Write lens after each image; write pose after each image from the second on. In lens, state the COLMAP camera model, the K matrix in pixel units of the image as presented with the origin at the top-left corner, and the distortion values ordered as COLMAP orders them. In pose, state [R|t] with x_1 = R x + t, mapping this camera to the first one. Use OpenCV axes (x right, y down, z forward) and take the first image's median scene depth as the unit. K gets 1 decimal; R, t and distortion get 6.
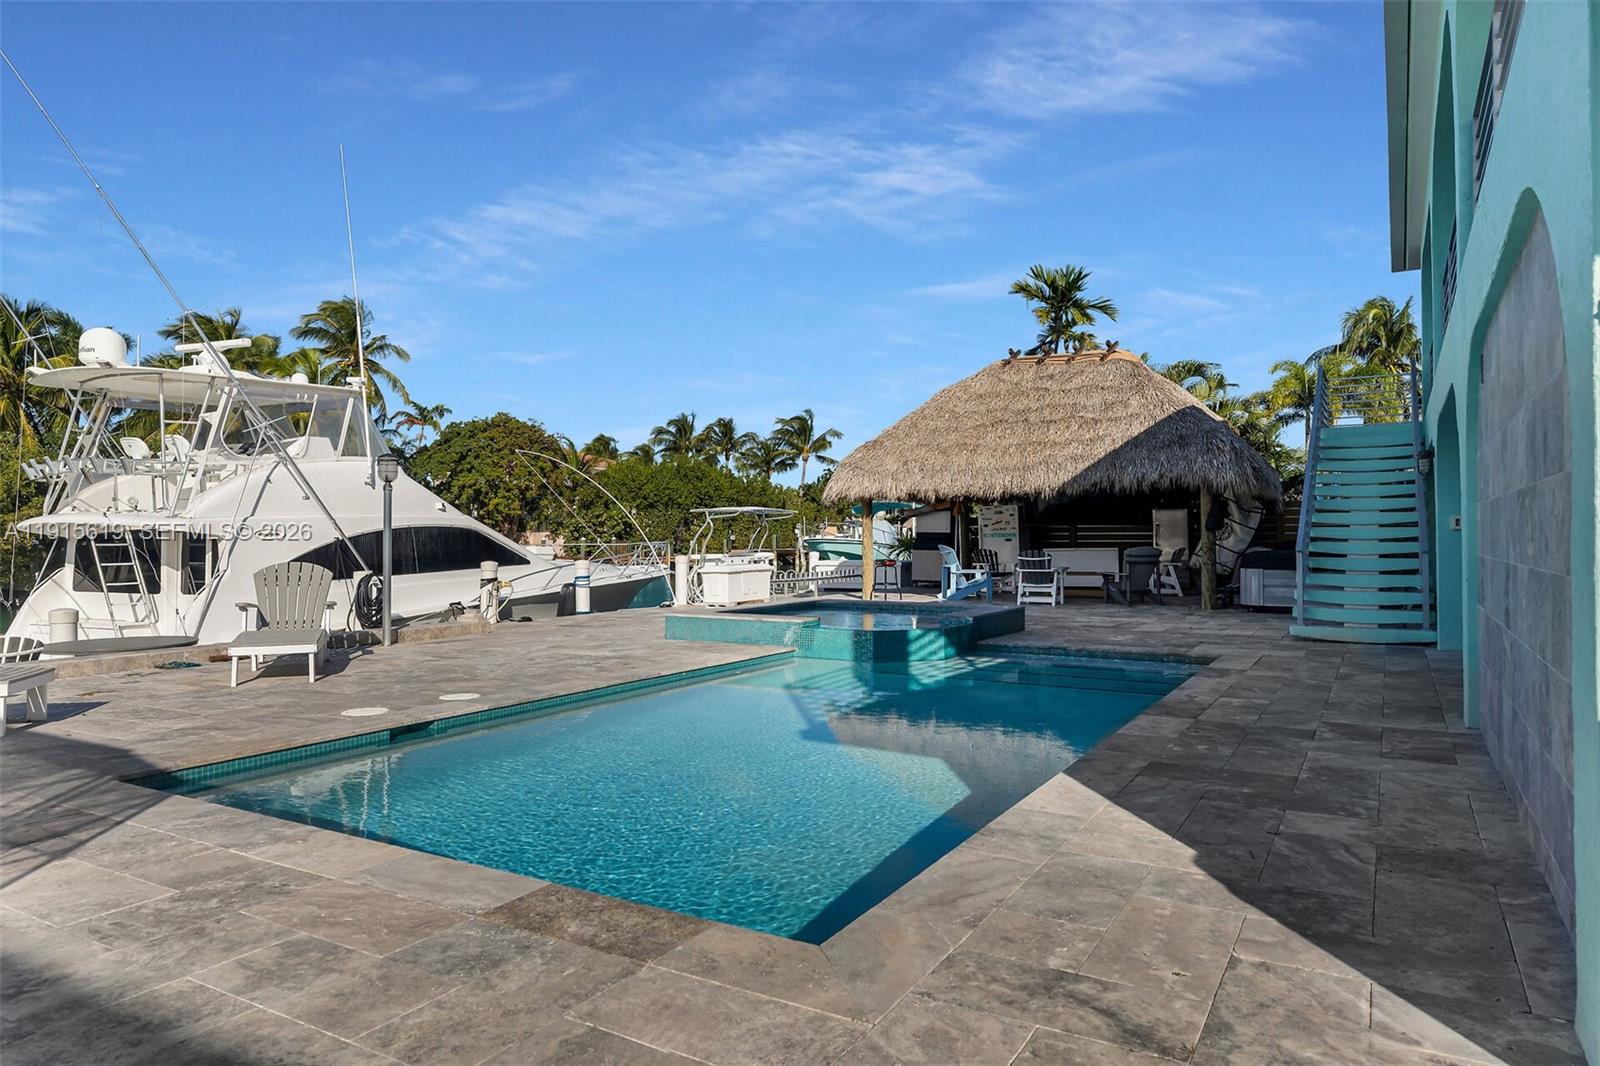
lens RADIAL K [[1008.6, 0, 800.0], [0, 1008.6, 533.0], [0, 0, 1]] dist [0.000028, 0.000800]
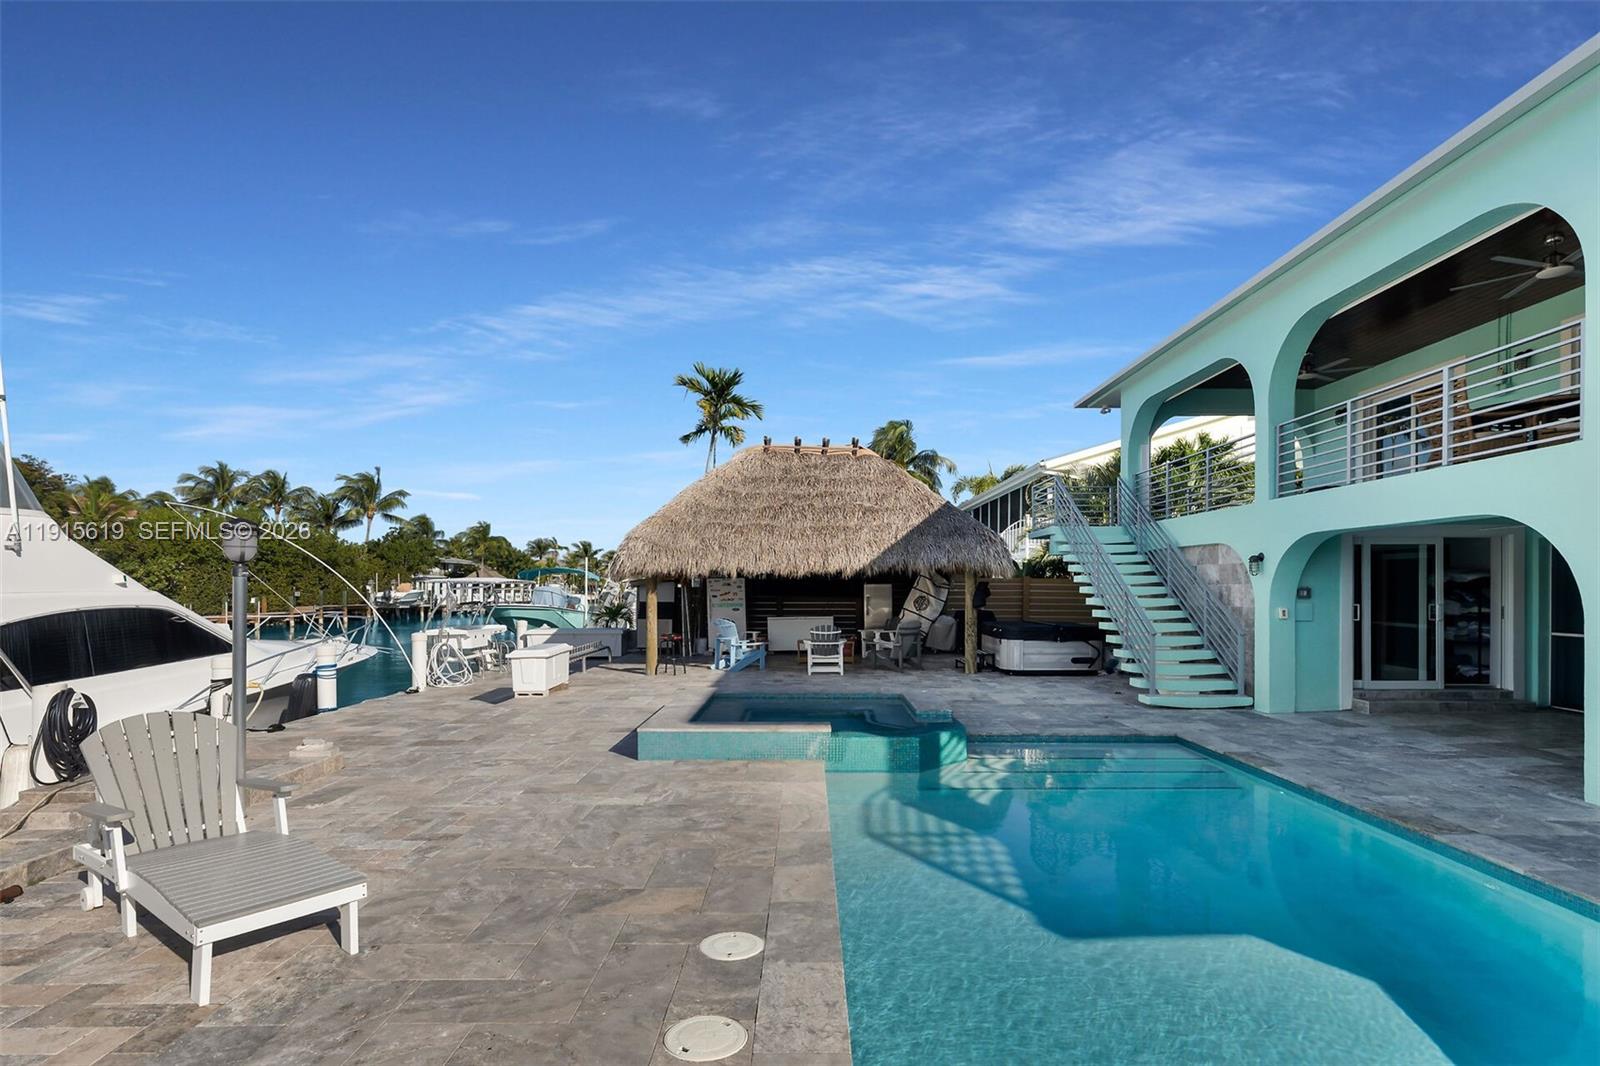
lens RADIAL K [[843.7, 0, 800.4], [0, 843.7, 554.7], [0, 0, 1]] dist [-0.002805, -0.000247]
pose [[0.866576, 0.020154, 0.498637, -0.137991], [-0.002484, 0.999346, -0.036074, -0.014562], [-0.499038, 0.030022, 0.866060, 0.122015]]
